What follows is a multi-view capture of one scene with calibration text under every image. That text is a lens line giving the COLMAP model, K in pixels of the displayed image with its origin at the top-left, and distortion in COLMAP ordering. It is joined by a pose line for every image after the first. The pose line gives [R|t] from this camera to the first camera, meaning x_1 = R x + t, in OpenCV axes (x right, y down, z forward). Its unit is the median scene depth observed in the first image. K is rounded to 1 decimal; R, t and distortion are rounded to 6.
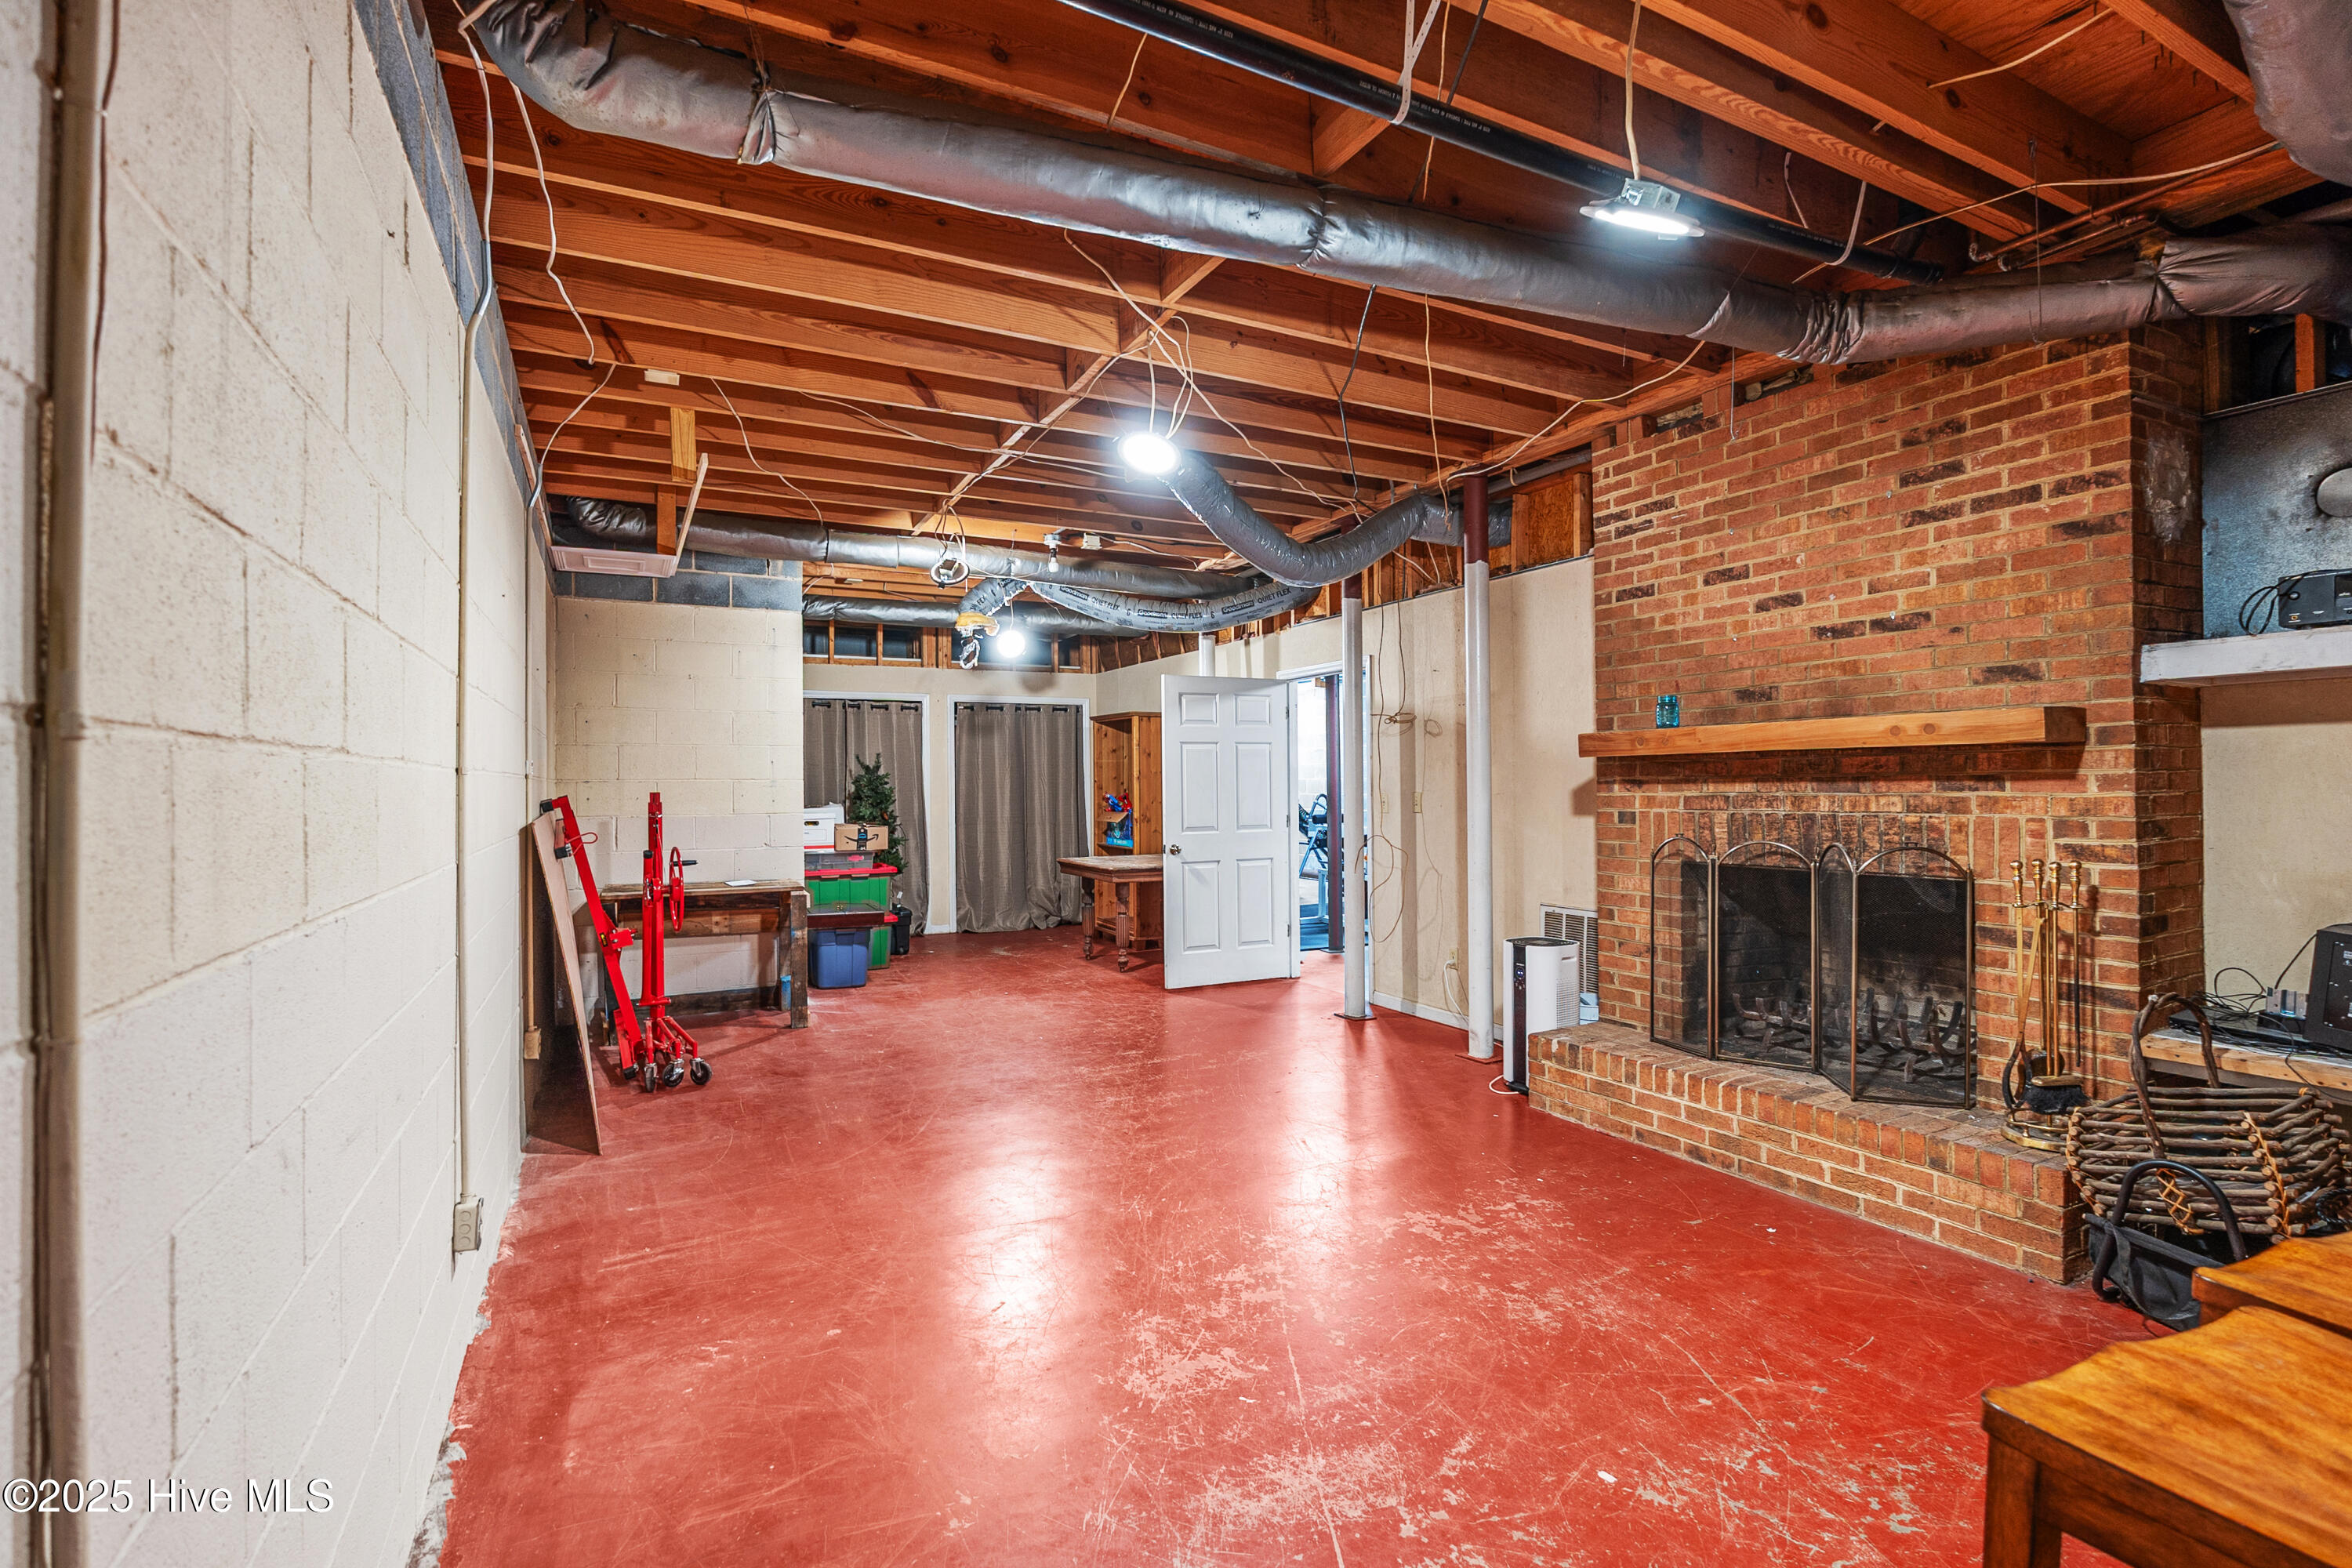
lens RADIAL K [[1086.9, 0, 1176.7], [0, 1086.9, 781.5], [0, 0, 1]] dist [0.001879, 0.000018]
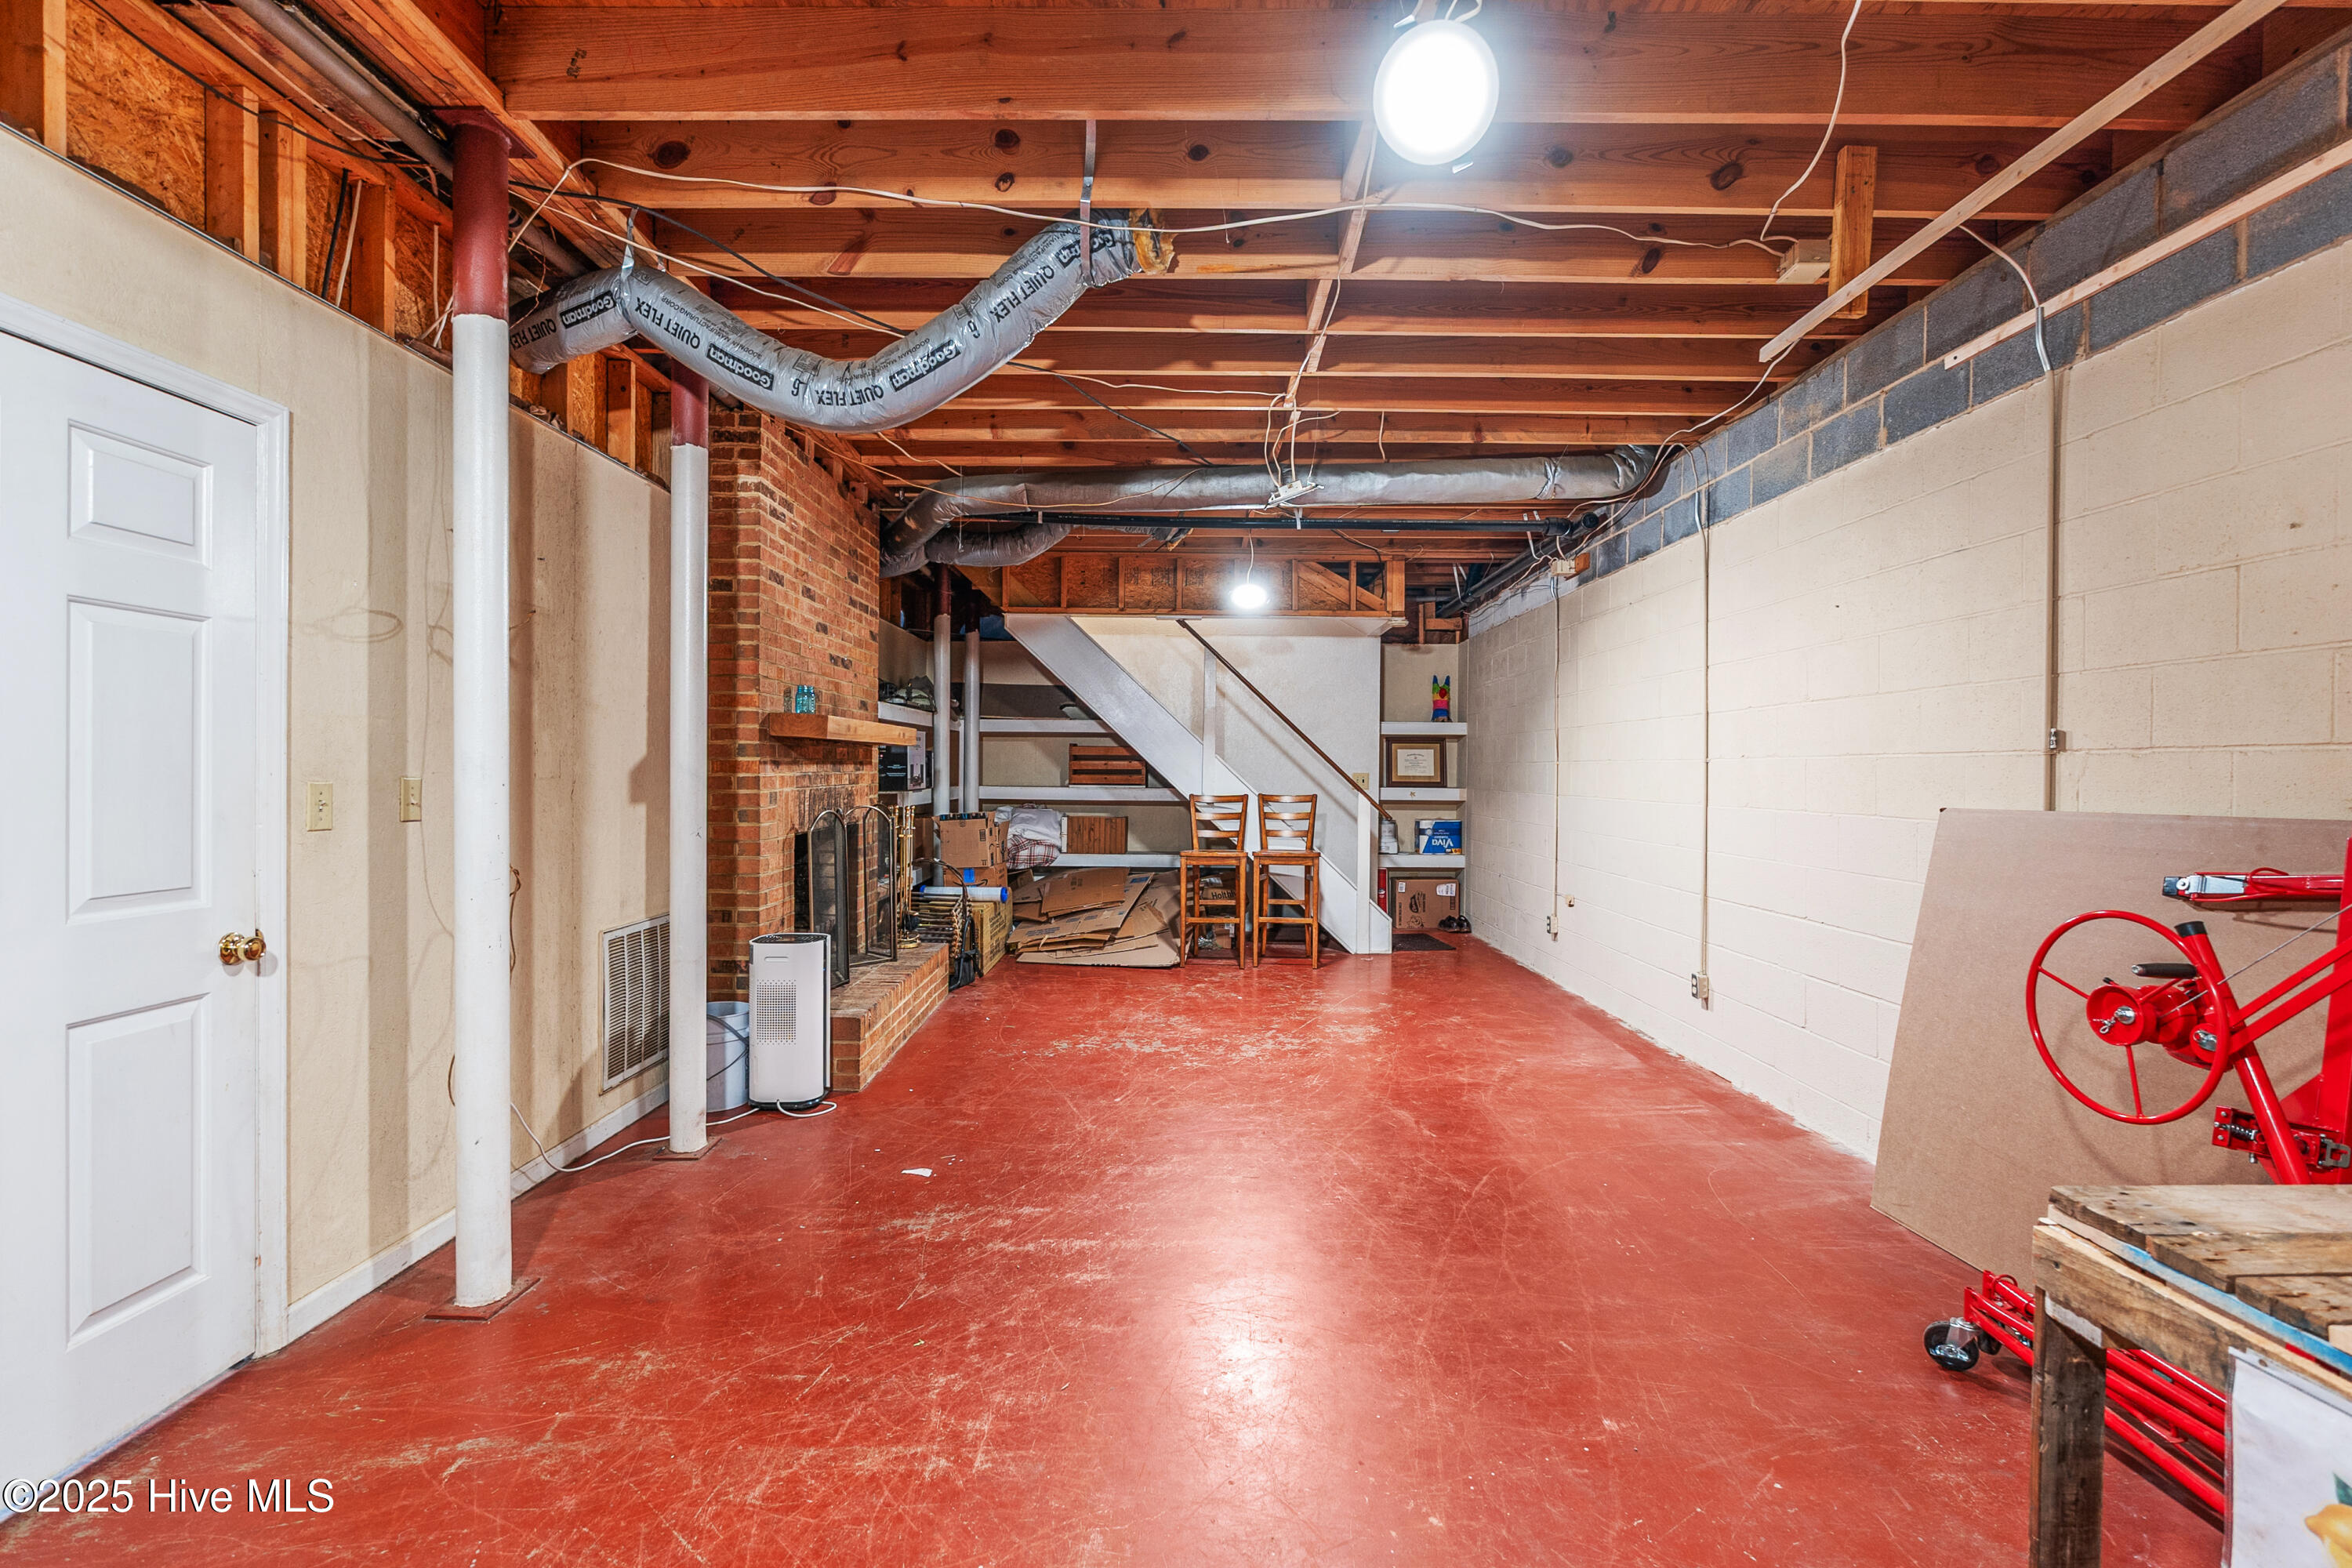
lens RADIAL K [[1086.9, 0, 1176.3], [0, 1086.9, 779.1], [0, 0, 1]] dist [0.001879, 0.000018]
pose [[-0.889399, -0.005742, 0.457096, -0.480798], [-0.003513, 0.999977, 0.005727, 0.011604], [-0.457118, 0.003488, -0.889399, 2.201914]]
